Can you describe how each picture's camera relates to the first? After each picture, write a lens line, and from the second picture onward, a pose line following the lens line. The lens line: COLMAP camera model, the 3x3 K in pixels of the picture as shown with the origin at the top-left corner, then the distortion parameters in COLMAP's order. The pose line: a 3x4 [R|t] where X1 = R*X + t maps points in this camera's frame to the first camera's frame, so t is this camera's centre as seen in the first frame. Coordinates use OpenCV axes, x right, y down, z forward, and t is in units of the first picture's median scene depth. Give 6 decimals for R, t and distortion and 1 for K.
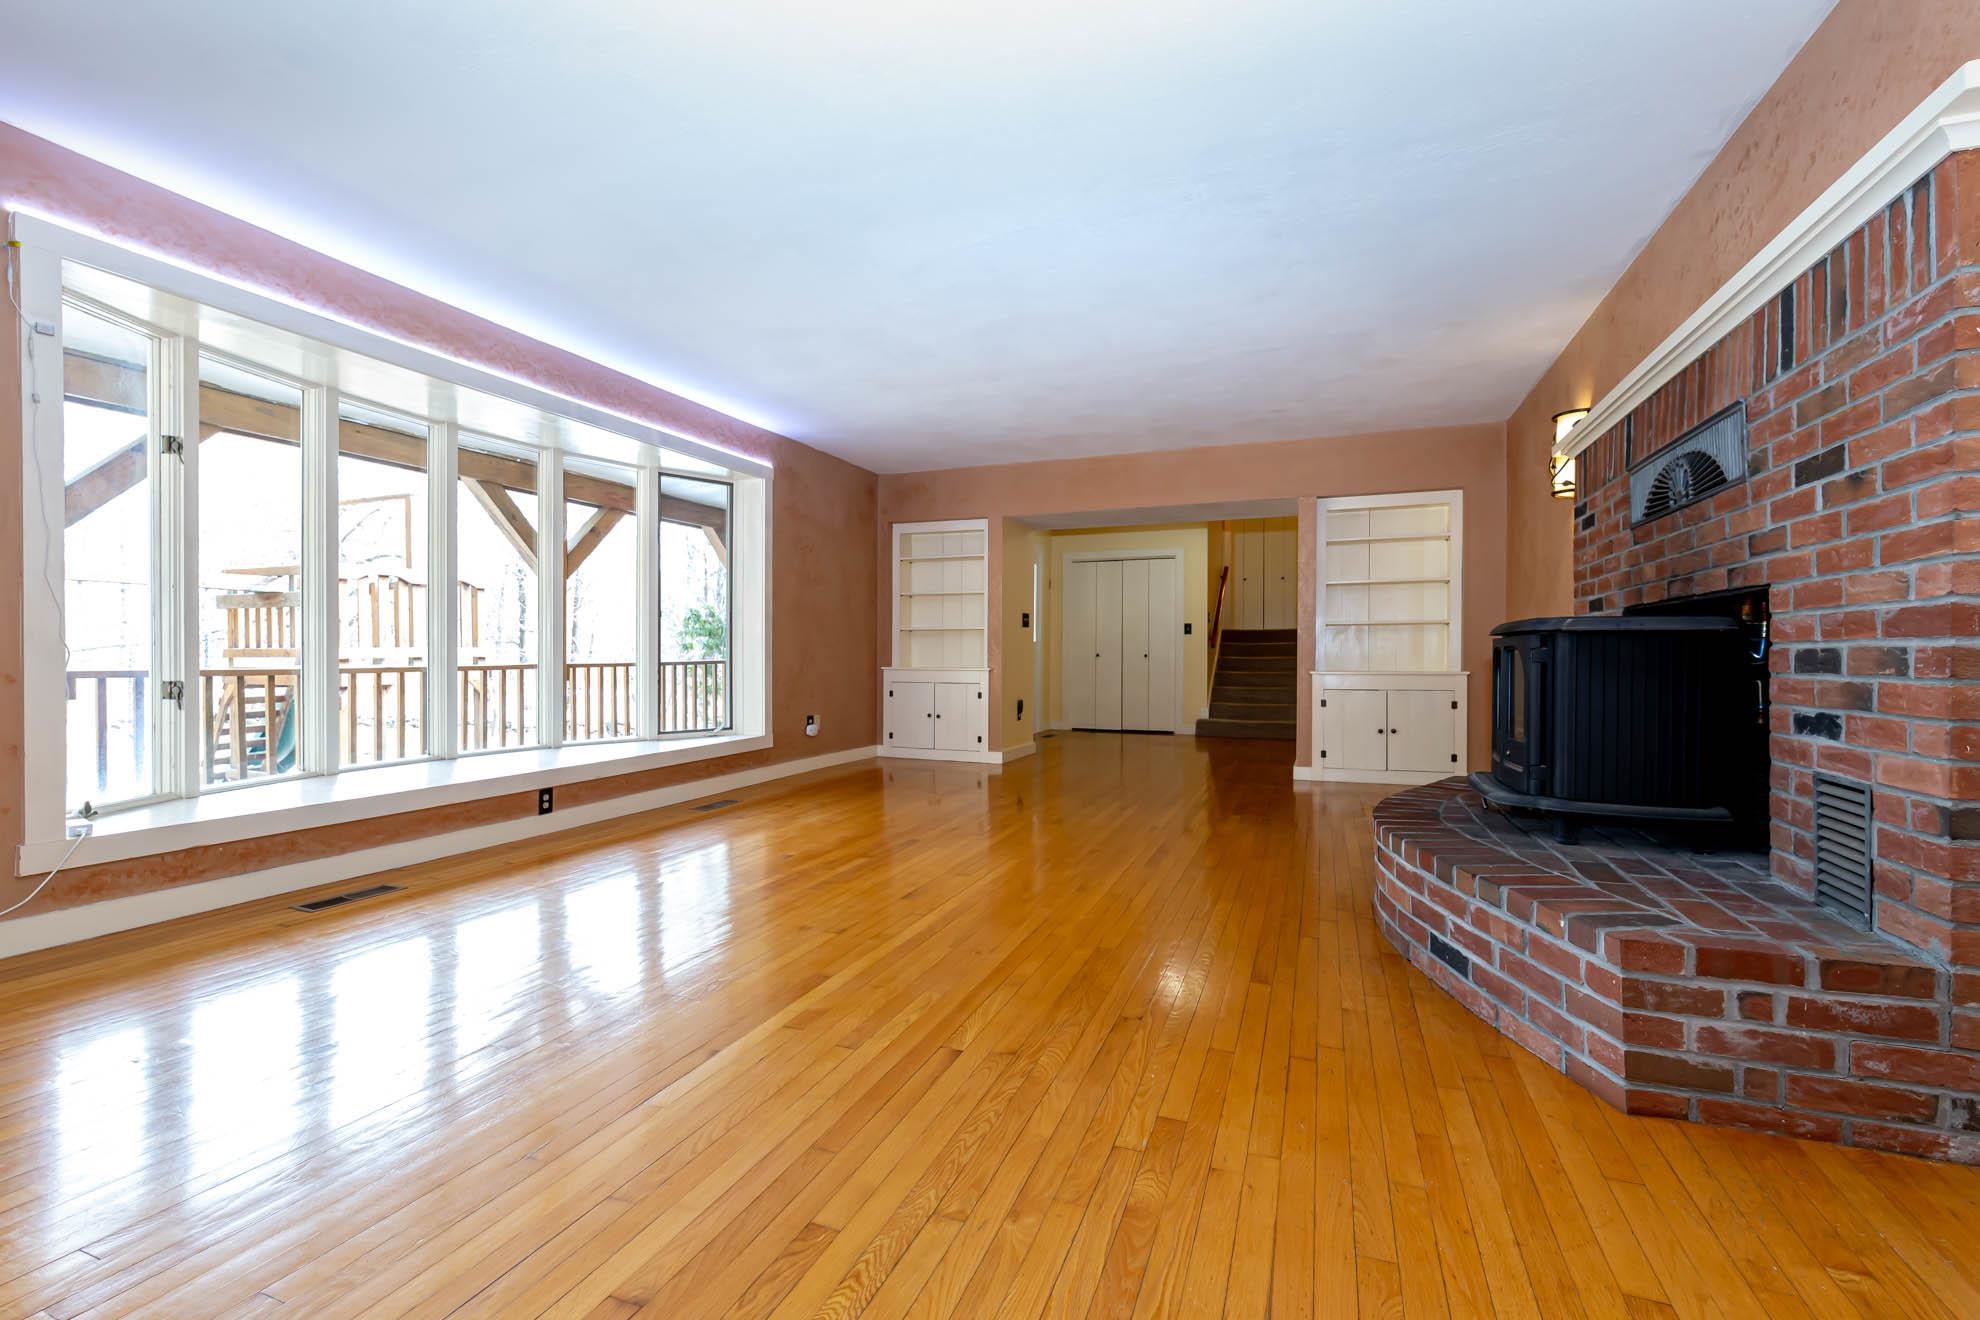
lens RADIAL K [[887.0, 0, 933.3], [0, 887.0, 661.0], [0, 0, 1]] dist [0.000011, 0.000078]
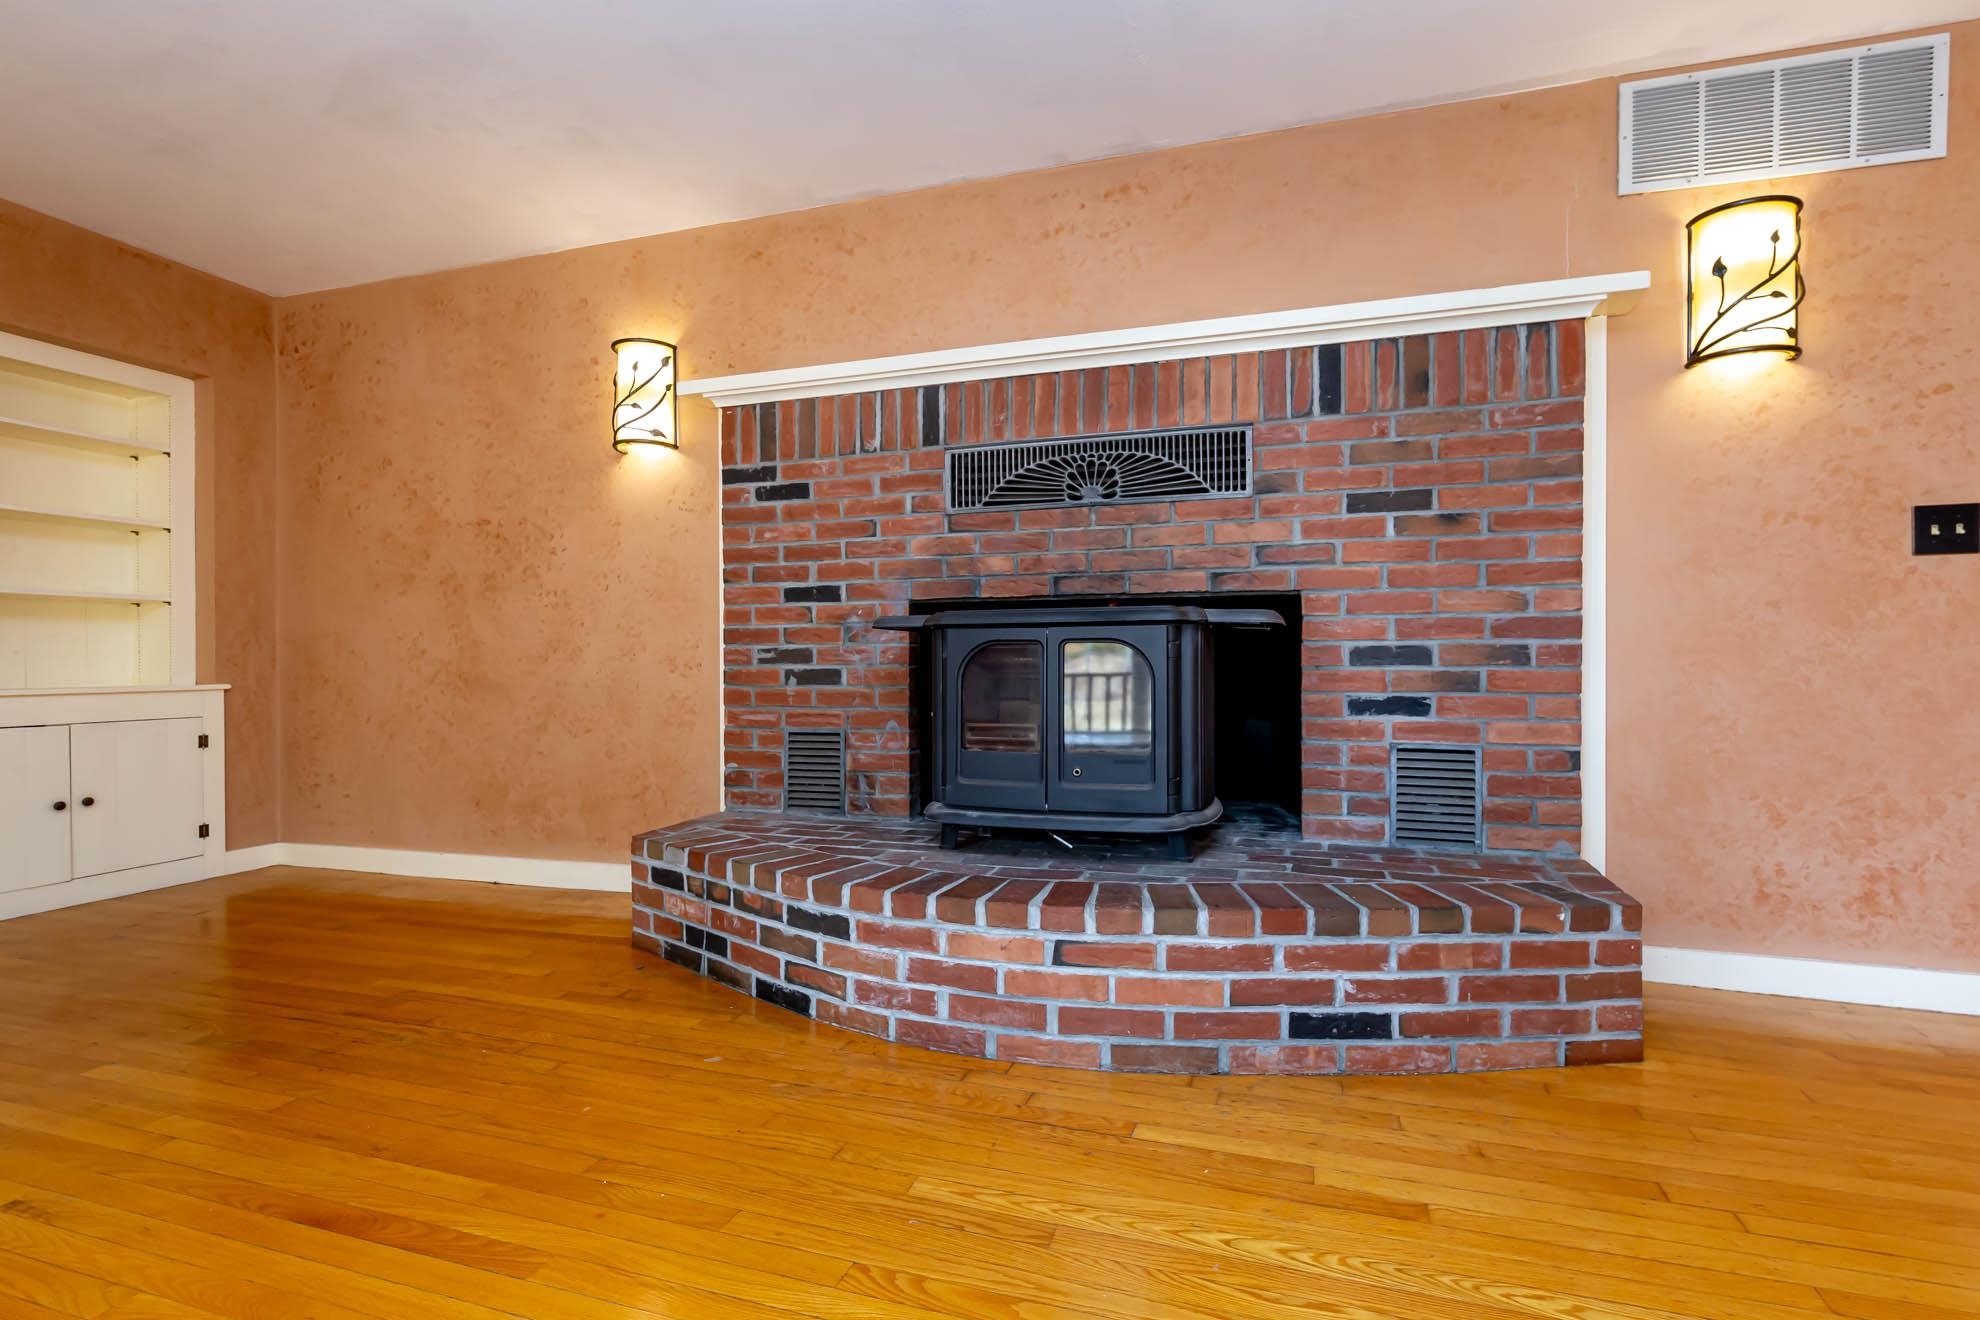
lens RADIAL K [[880.3, 0, 991.3], [0, 880.3, 671.1], [0, 0, 1]] dist [0.003192, 0.000426]
pose [[-0.119090, -0.005989, 0.992865, -0.167501], [0.007032, 0.999952, 0.006875, 0.008800], [-0.992859, 0.007801, -0.119042, 1.605949]]
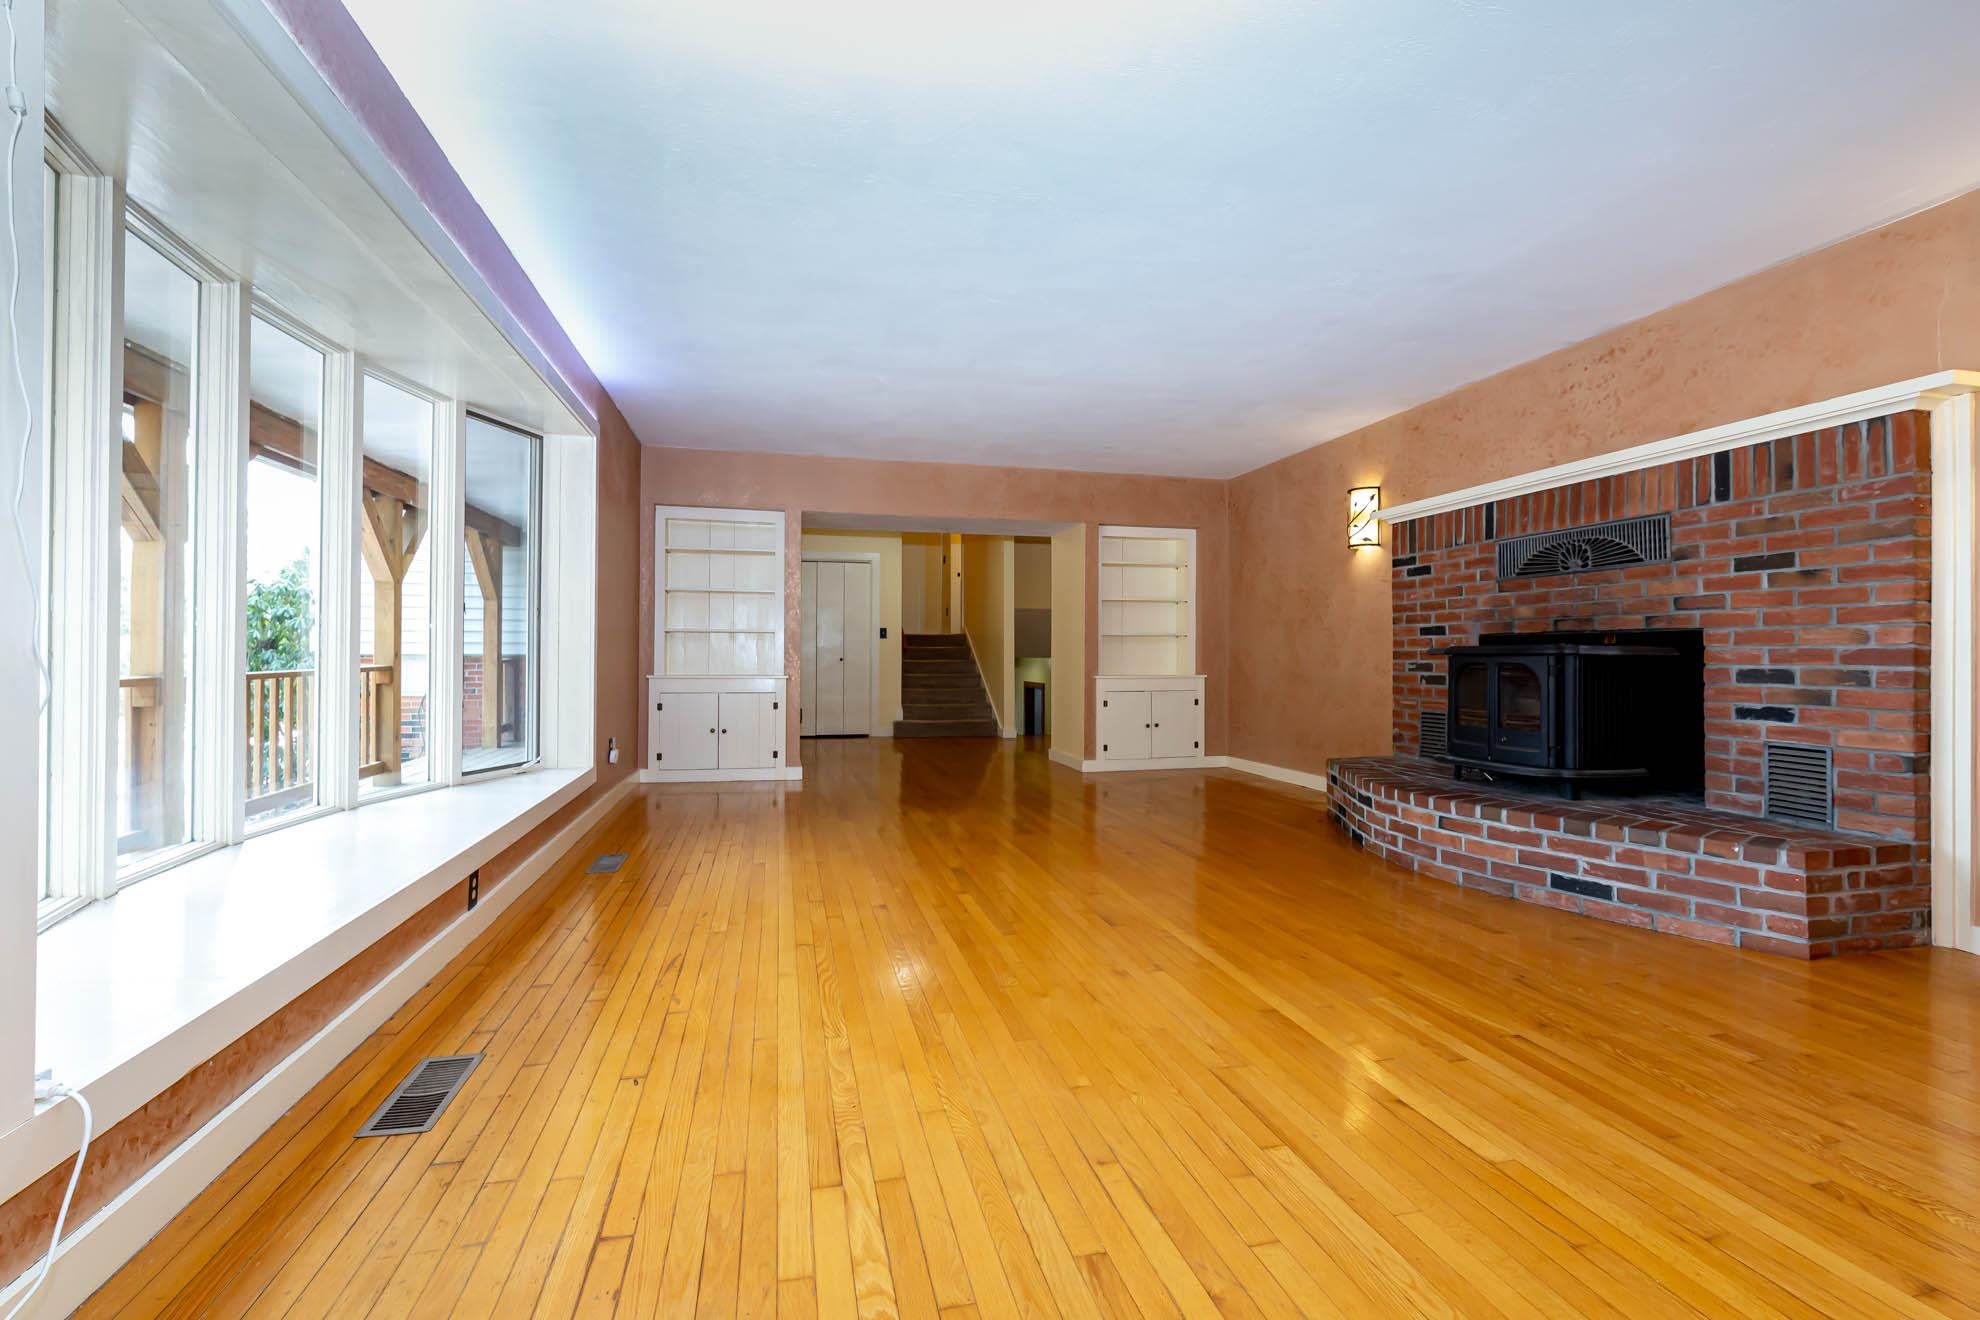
lens RADIAL K [[897.4, 0, 994.9], [0, 897.4, 649.3], [0, 0, 1]] dist [-0.000357, -0.000304]
pose [[0.801014, 0.005703, 0.598618, -1.142624], [0.000845, 0.999943, -0.010657, -0.032474], [-0.598644, 0.009043, 0.800964, 0.473634]]
